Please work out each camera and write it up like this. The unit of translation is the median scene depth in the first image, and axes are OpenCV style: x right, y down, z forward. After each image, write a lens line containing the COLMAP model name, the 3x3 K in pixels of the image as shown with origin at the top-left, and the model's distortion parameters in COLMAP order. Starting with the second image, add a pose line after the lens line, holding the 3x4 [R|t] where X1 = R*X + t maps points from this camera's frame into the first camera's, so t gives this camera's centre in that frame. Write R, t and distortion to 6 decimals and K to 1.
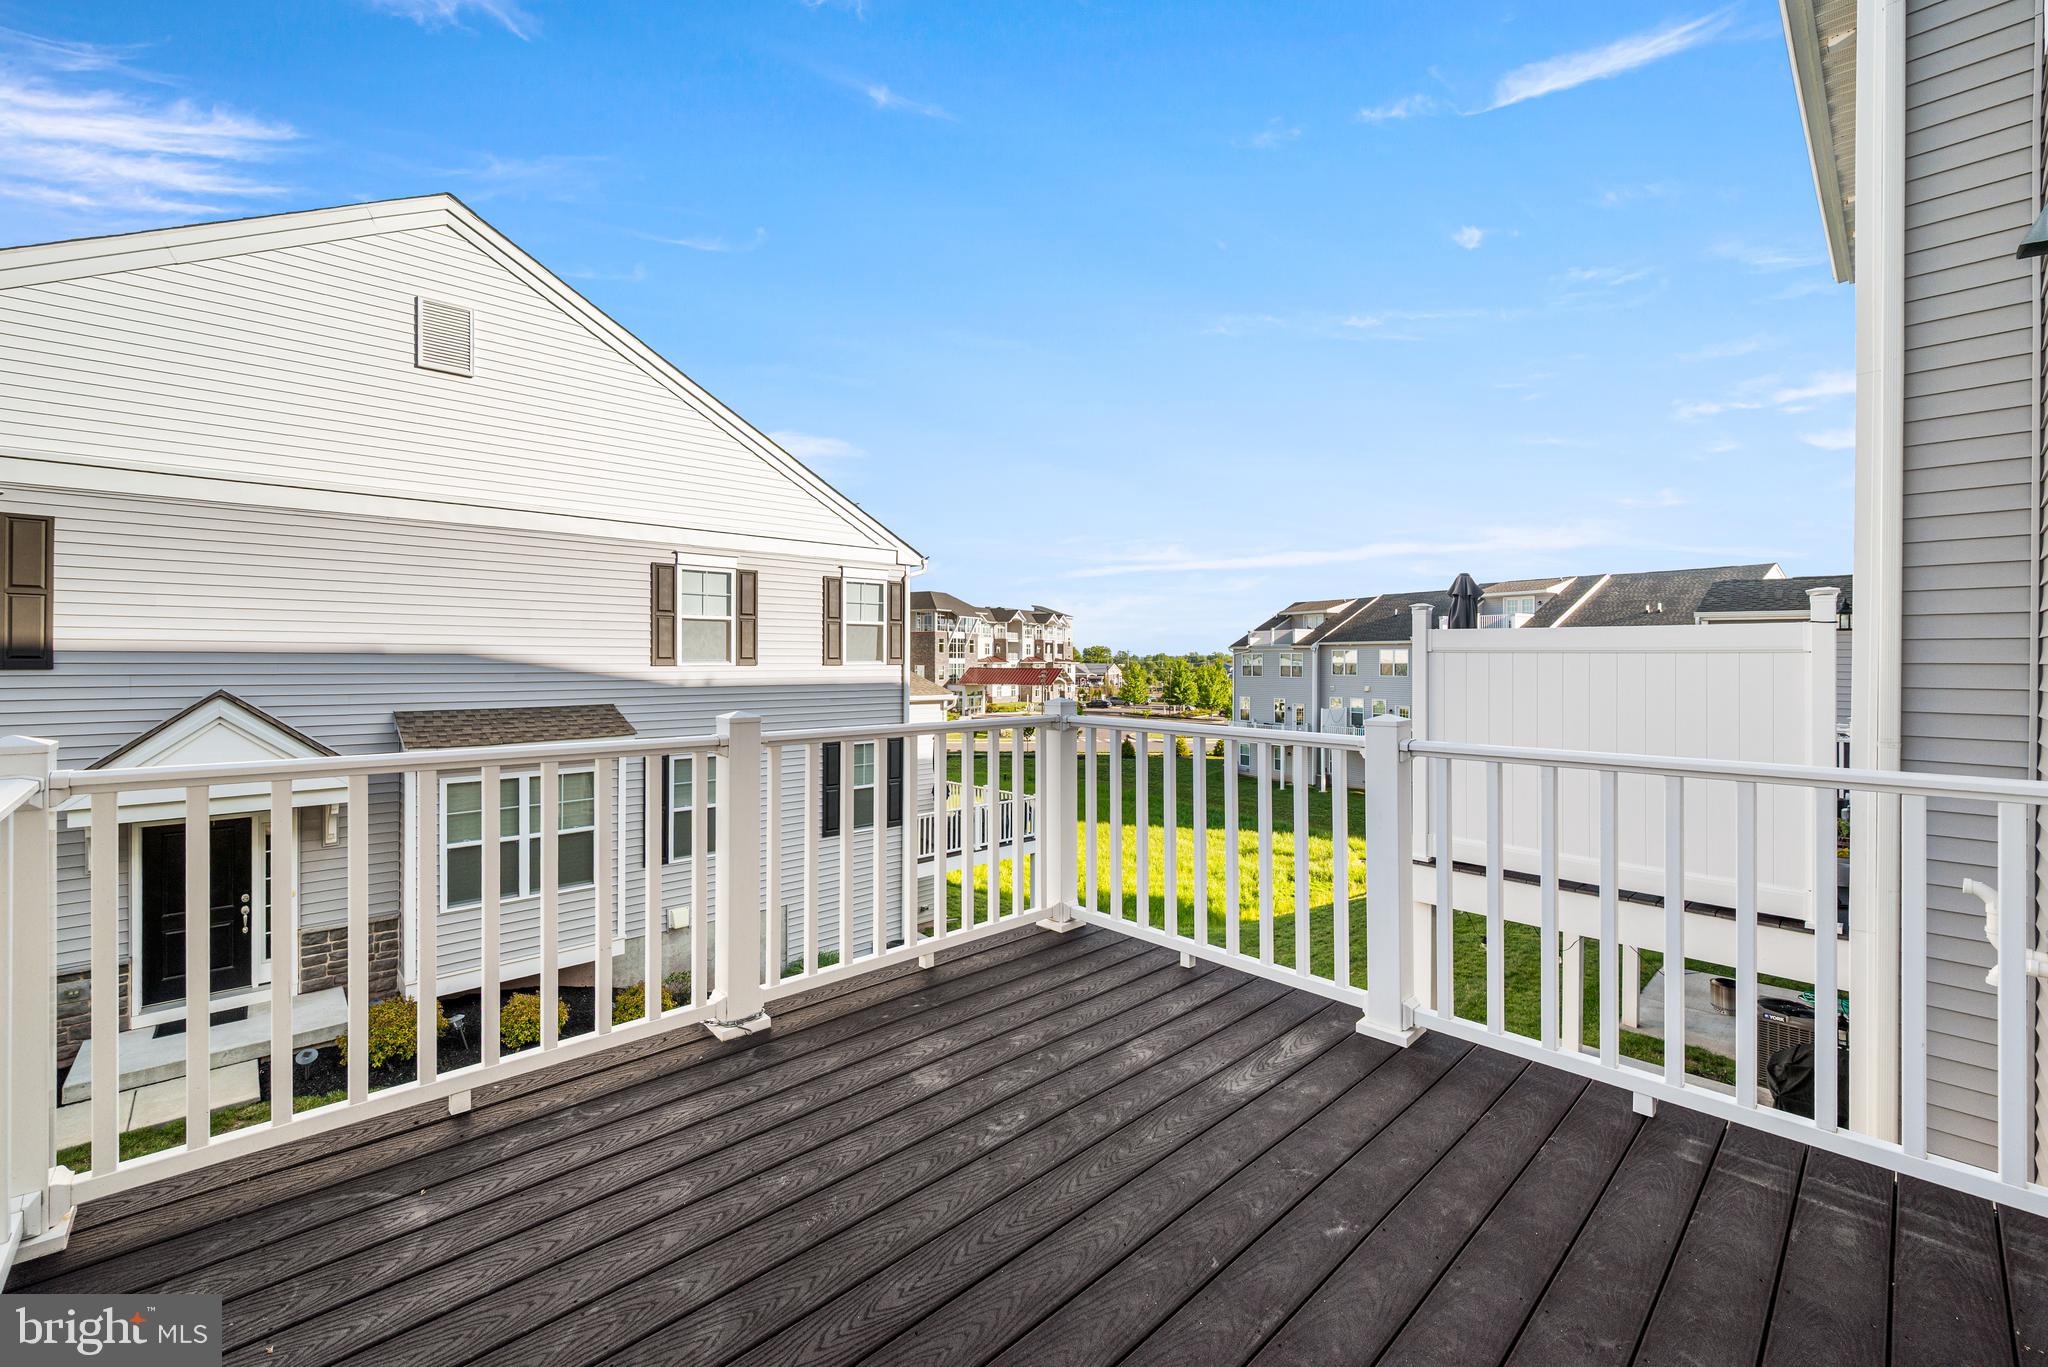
lens RADIAL K [[816.1, 0, 1010.9], [0, 816.1, 654.0], [0, 0, 1]] dist [-0.004811, 0.000321]
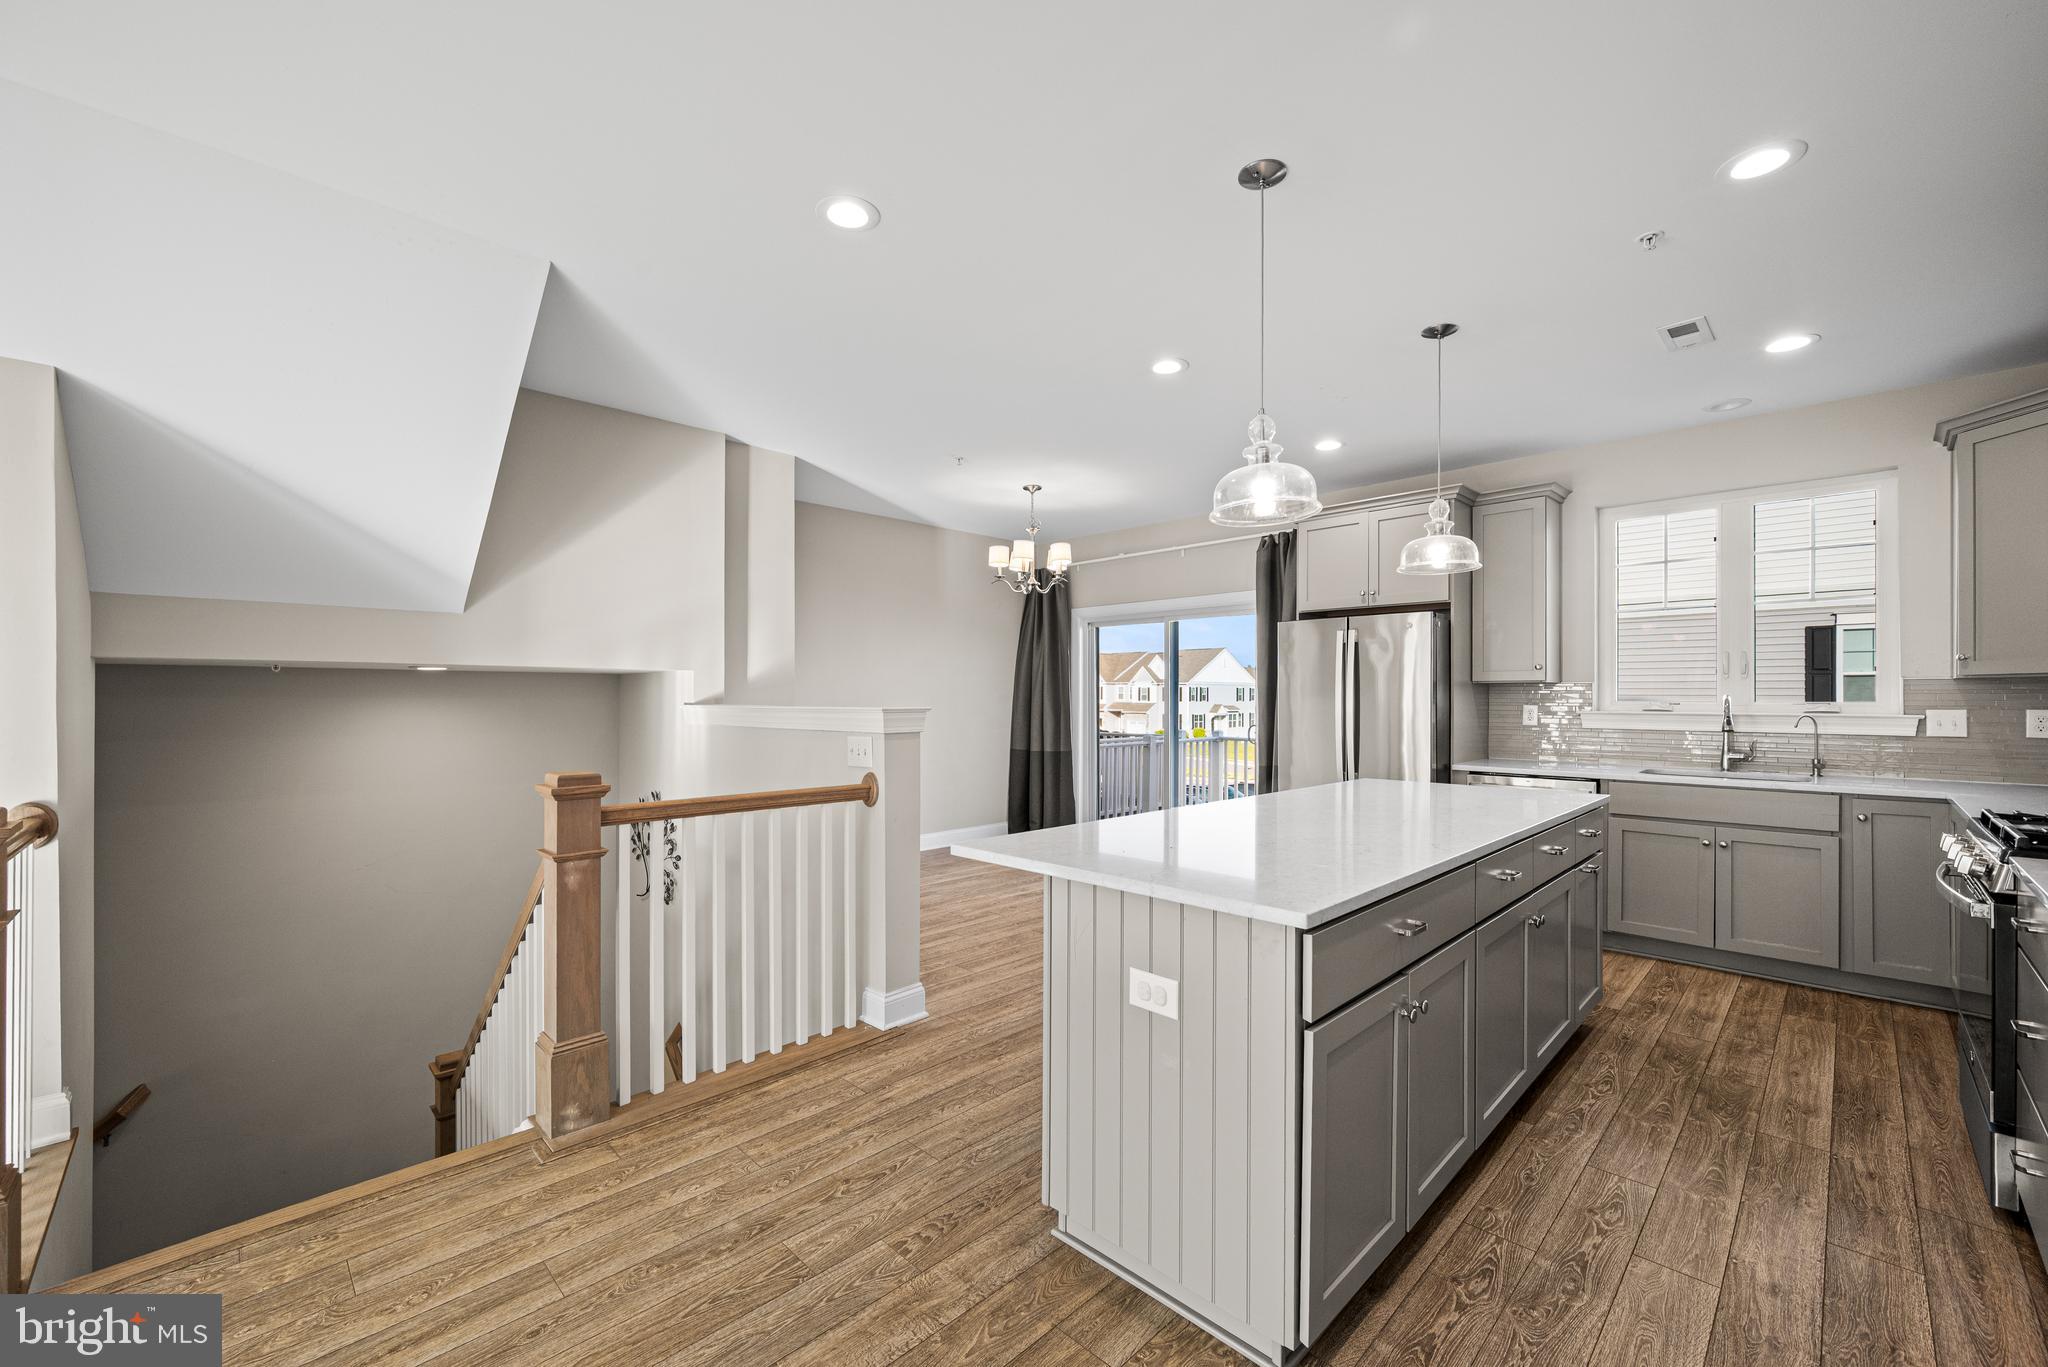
lens RADIAL K [[816.1, 0, 1036.5], [0, 816.1, 691.7], [0, 0, 1]] dist [-0.004811, 0.000321]
pose [[0.031370, -0.012732, -0.999427, 0.862102], [0.008257, 0.999888, -0.012478, -0.026094], [0.999474, -0.007860, 0.031472, -0.102304]]
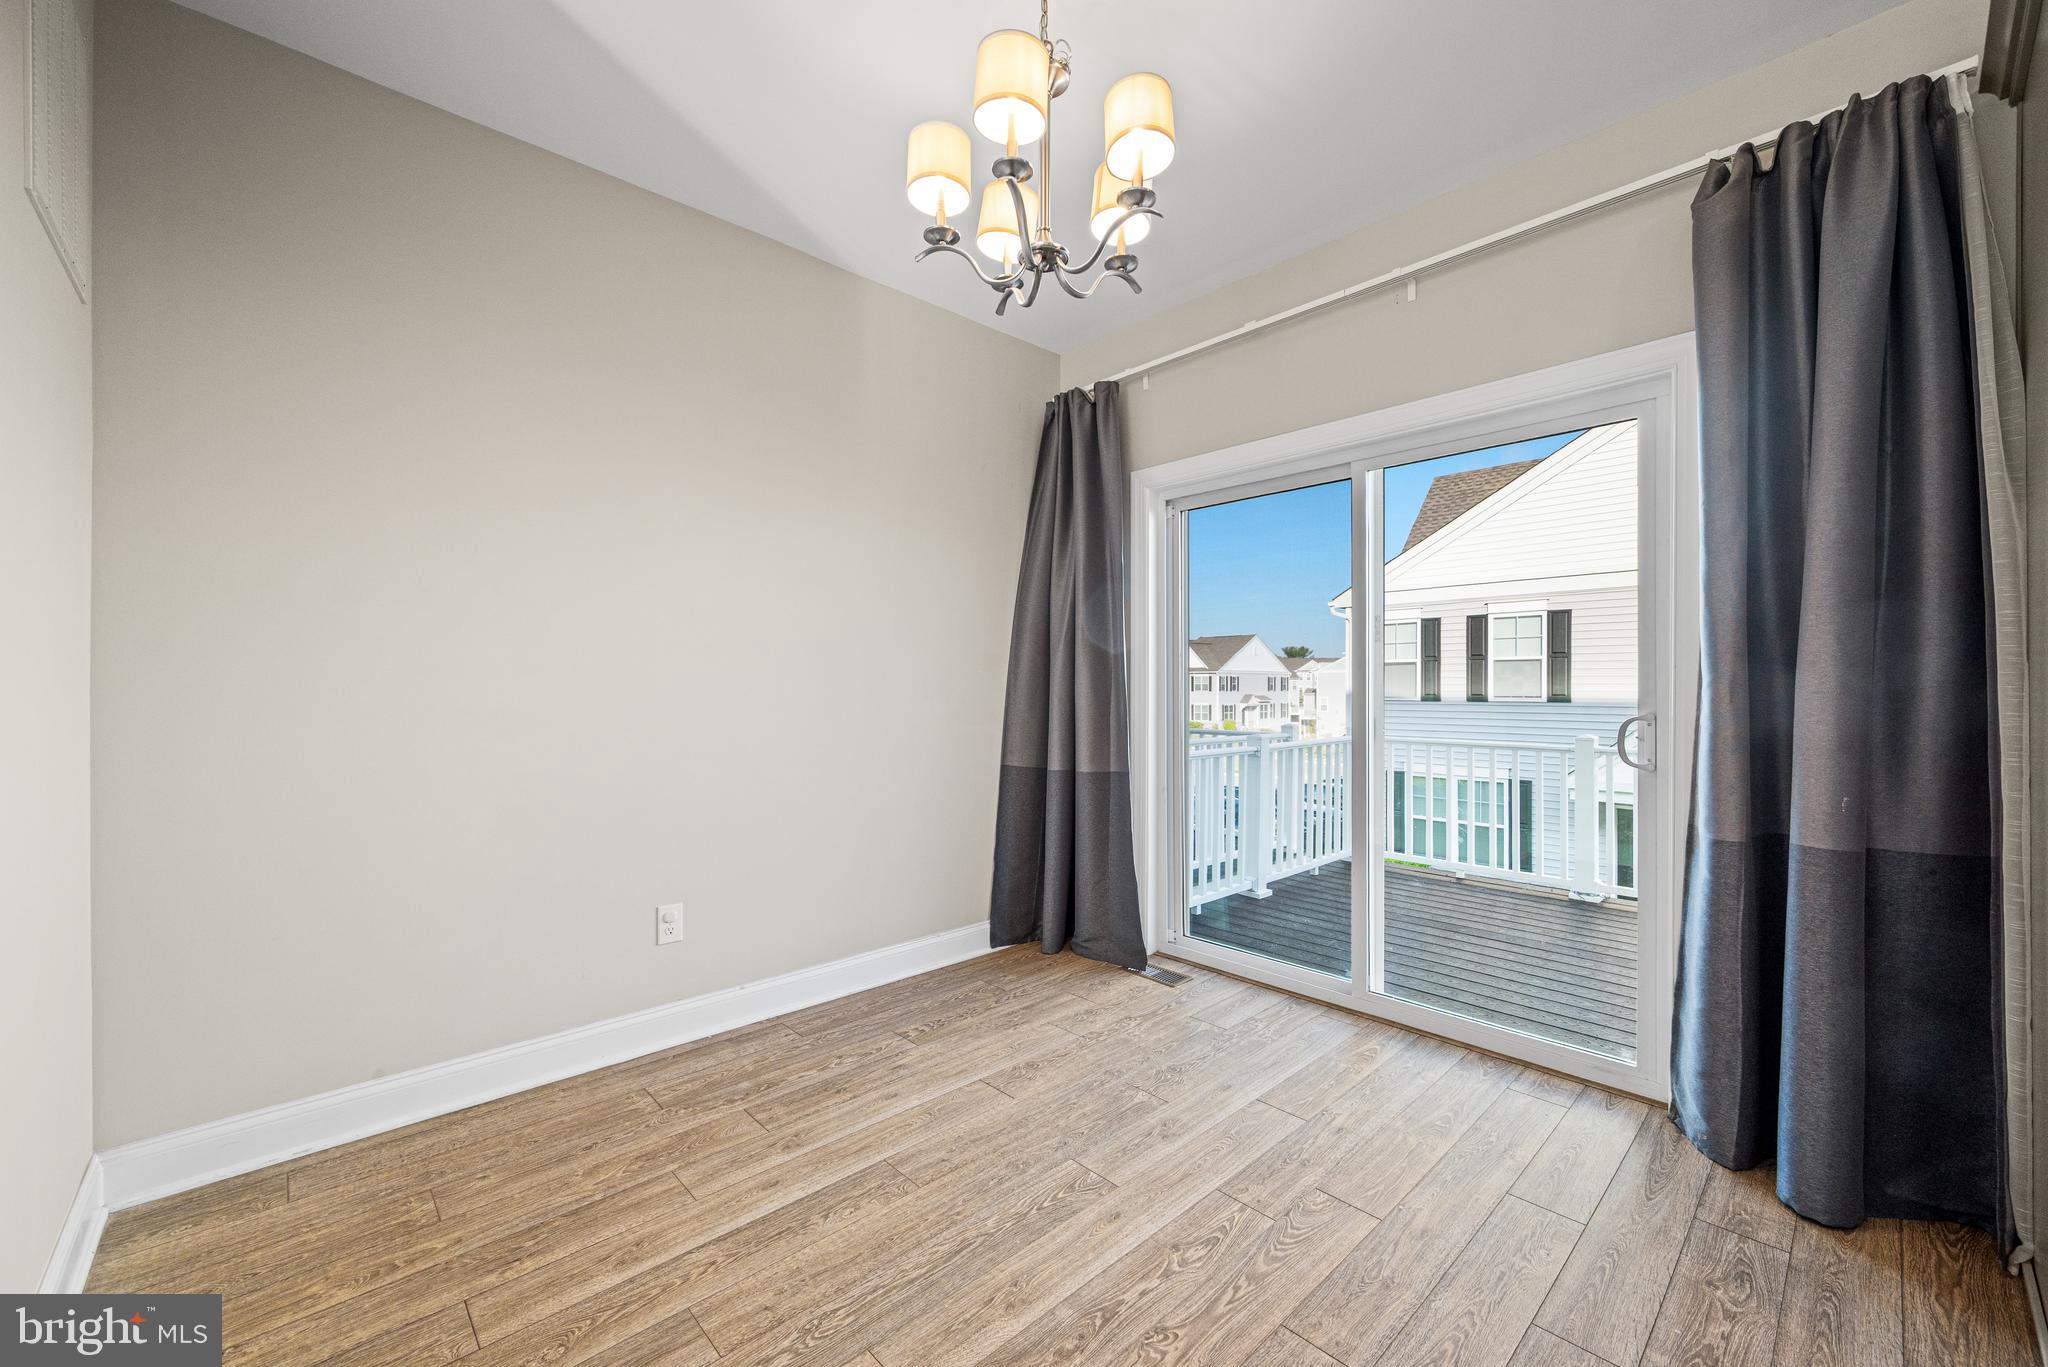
lens RADIAL K [[816.1, 0, 1023.0], [0, 816.1, 677.2], [0, 0, 1]] dist [-0.004811, 0.000321]
pose [[-0.014000, -0.018904, -0.999723, 0.440607], [0.008395, 0.999784, -0.019023, -0.014423], [0.999867, -0.008659, -0.013839, -0.088277]]
